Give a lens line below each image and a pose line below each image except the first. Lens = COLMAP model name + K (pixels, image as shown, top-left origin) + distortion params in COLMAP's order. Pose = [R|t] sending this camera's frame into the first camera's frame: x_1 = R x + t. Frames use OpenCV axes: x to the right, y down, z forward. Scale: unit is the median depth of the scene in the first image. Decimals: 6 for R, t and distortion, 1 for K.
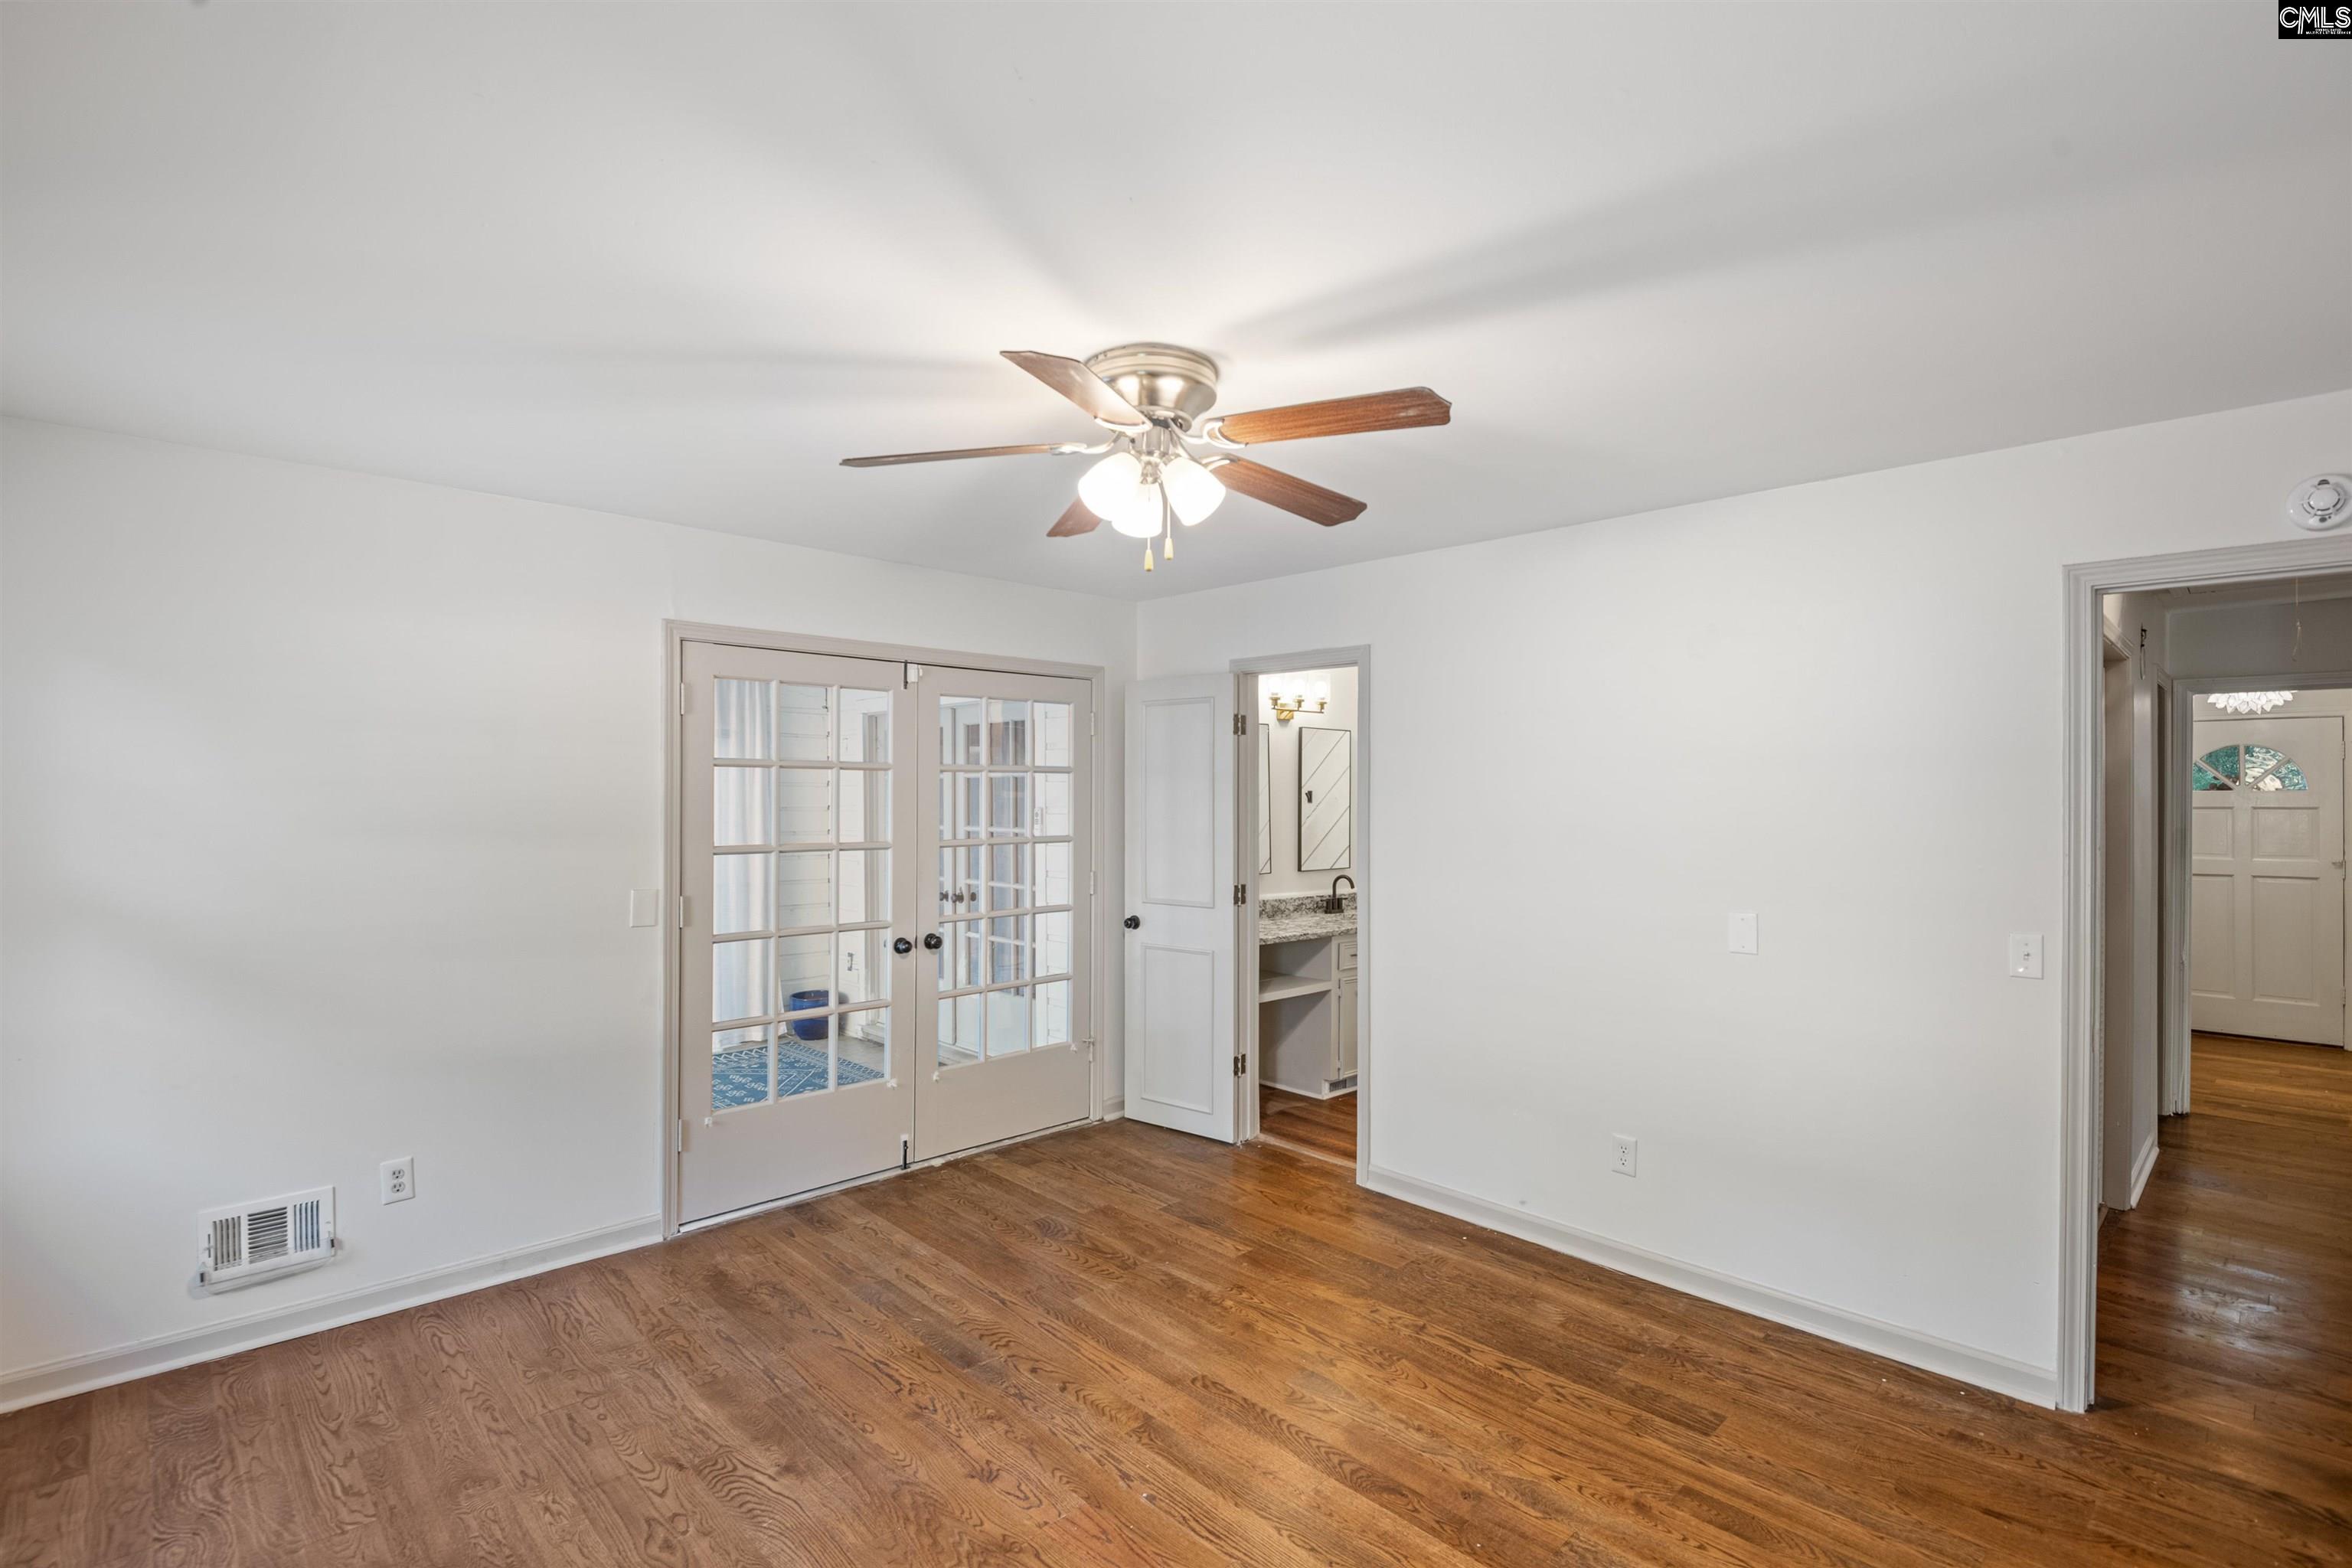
lens RADIAL K [[1075.2, 0, 1176.0], [0, 1075.2, 784.0], [0, 0, 1]] dist [0.026147, -0.022336]
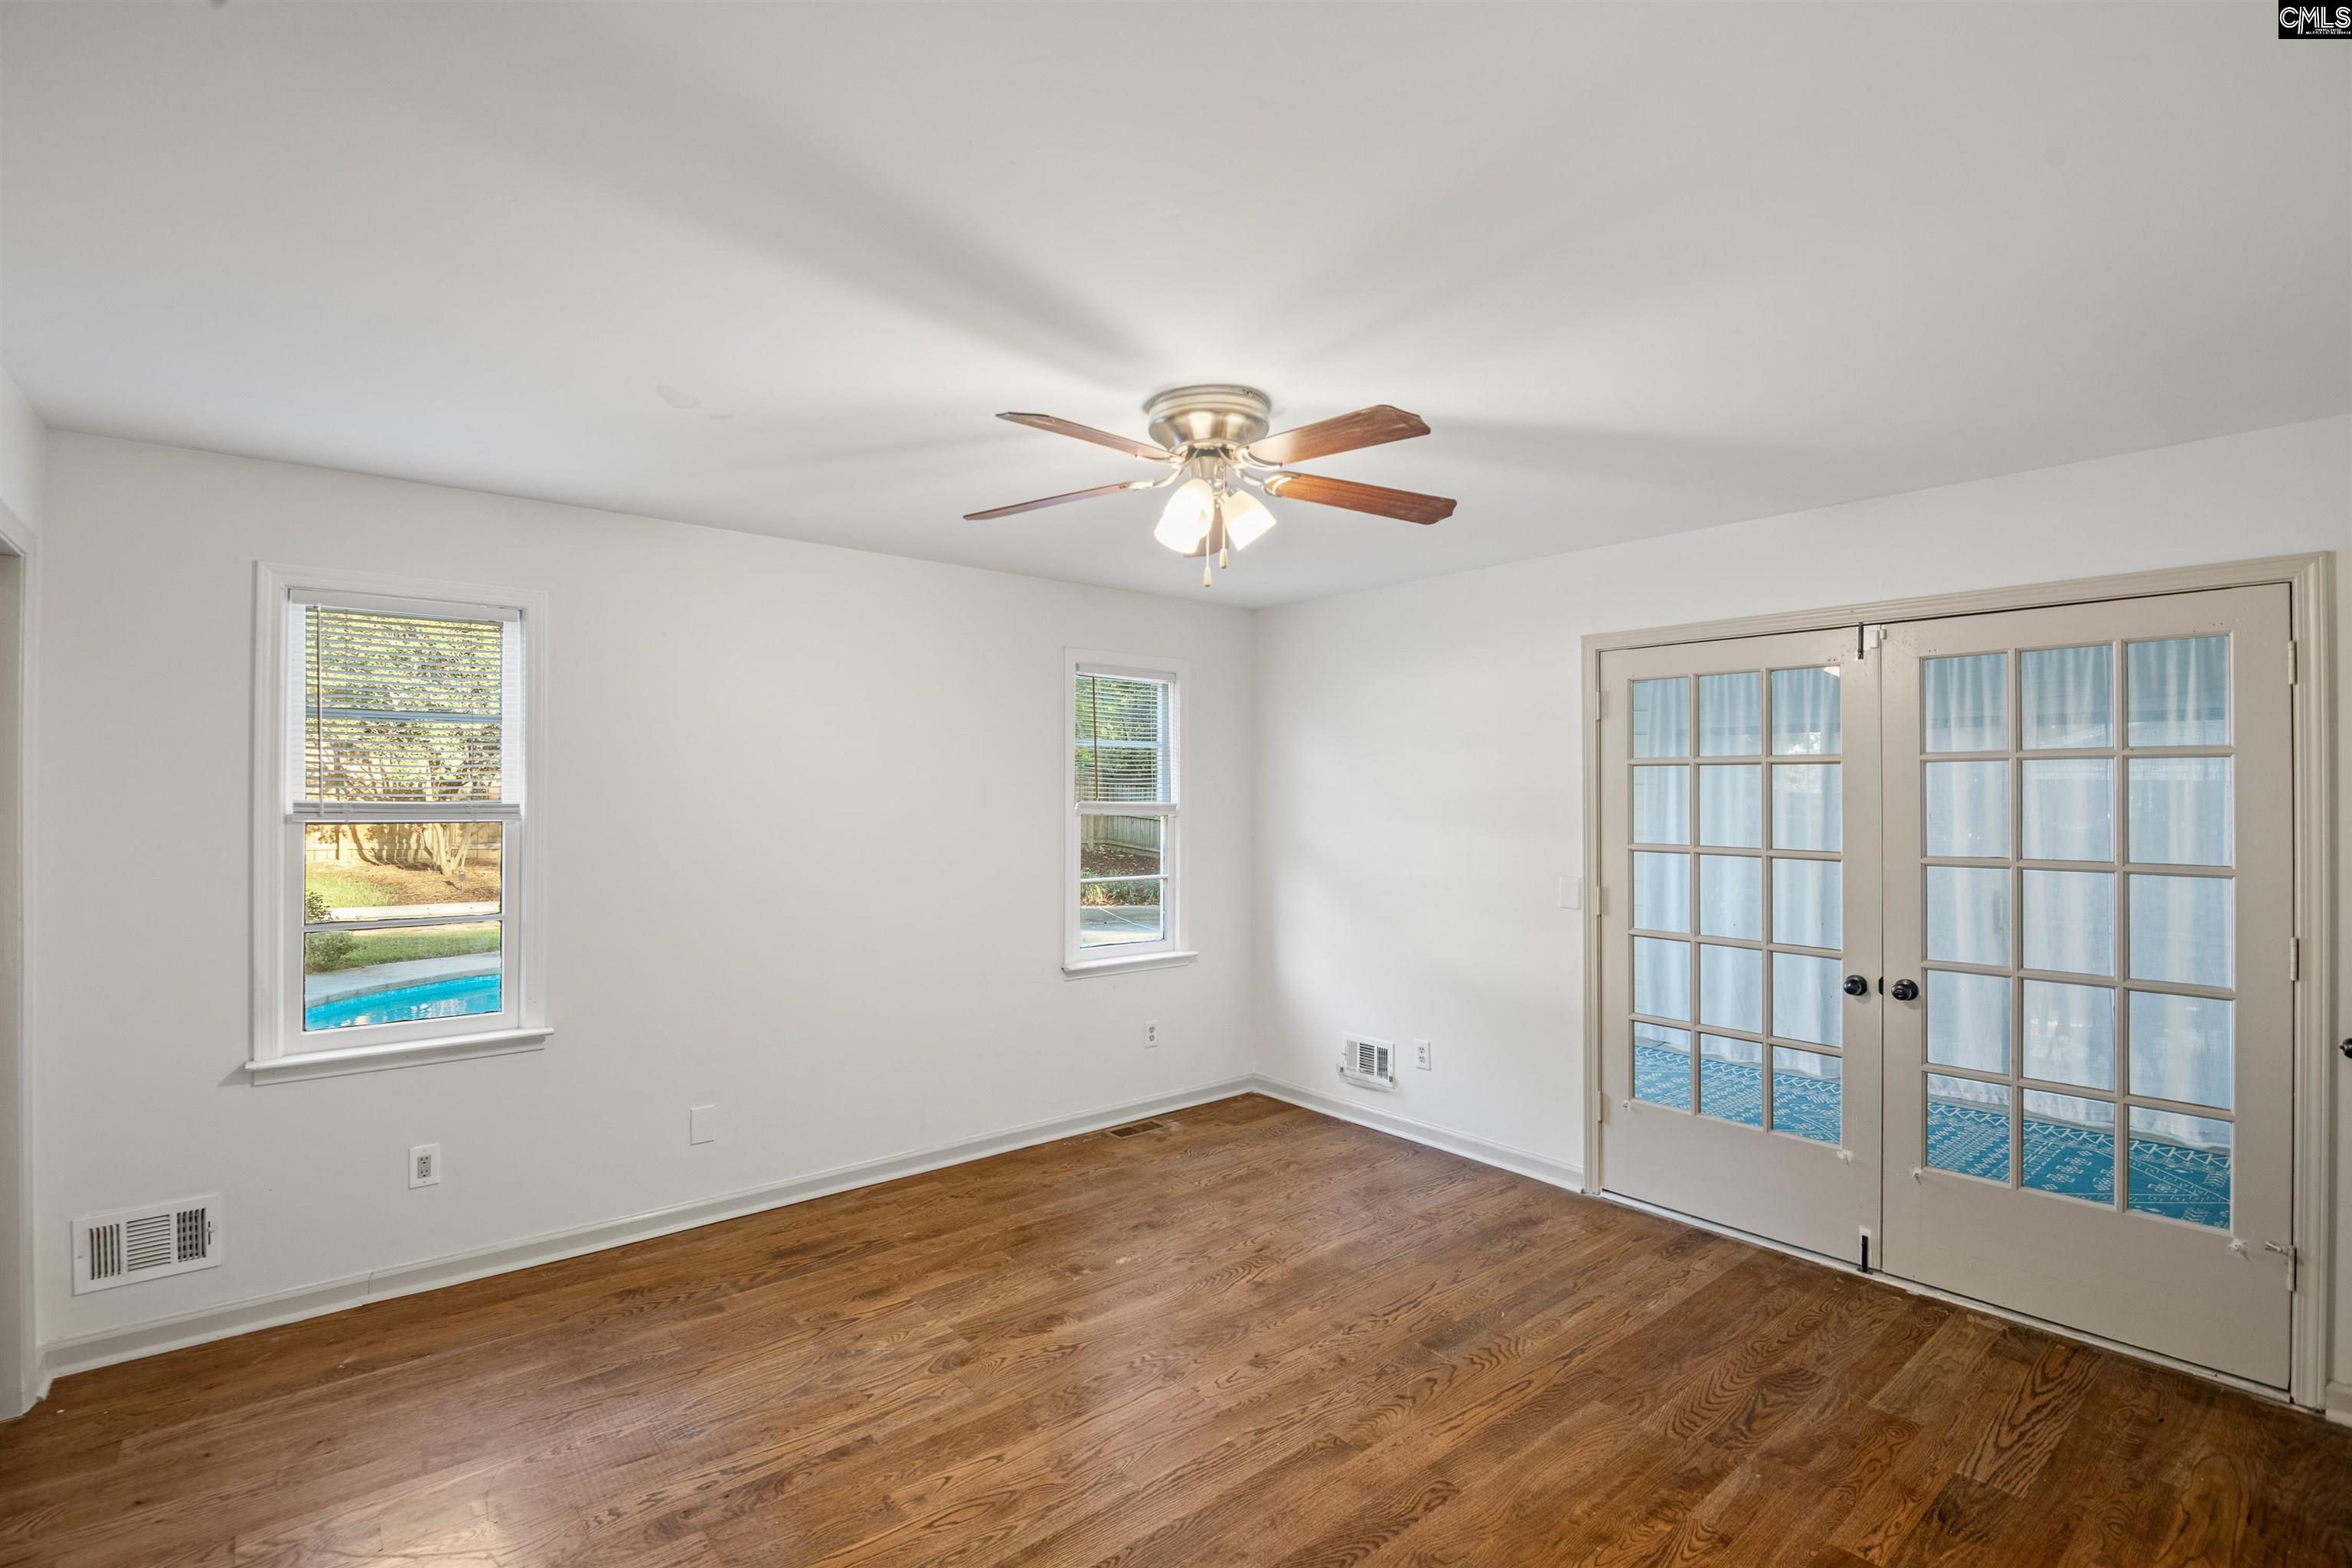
lens RADIAL K [[1110.6, 0, 1176.0], [0, 1110.6, 784.0], [0, 0, 1]] dist [0.039777, -0.032205]
pose [[-0.068163, -0.010545, -0.997618, 0.754199], [0.006809, 0.999916, -0.011034, 0.010453], [0.997651, -0.007545, -0.068085, 0.704510]]
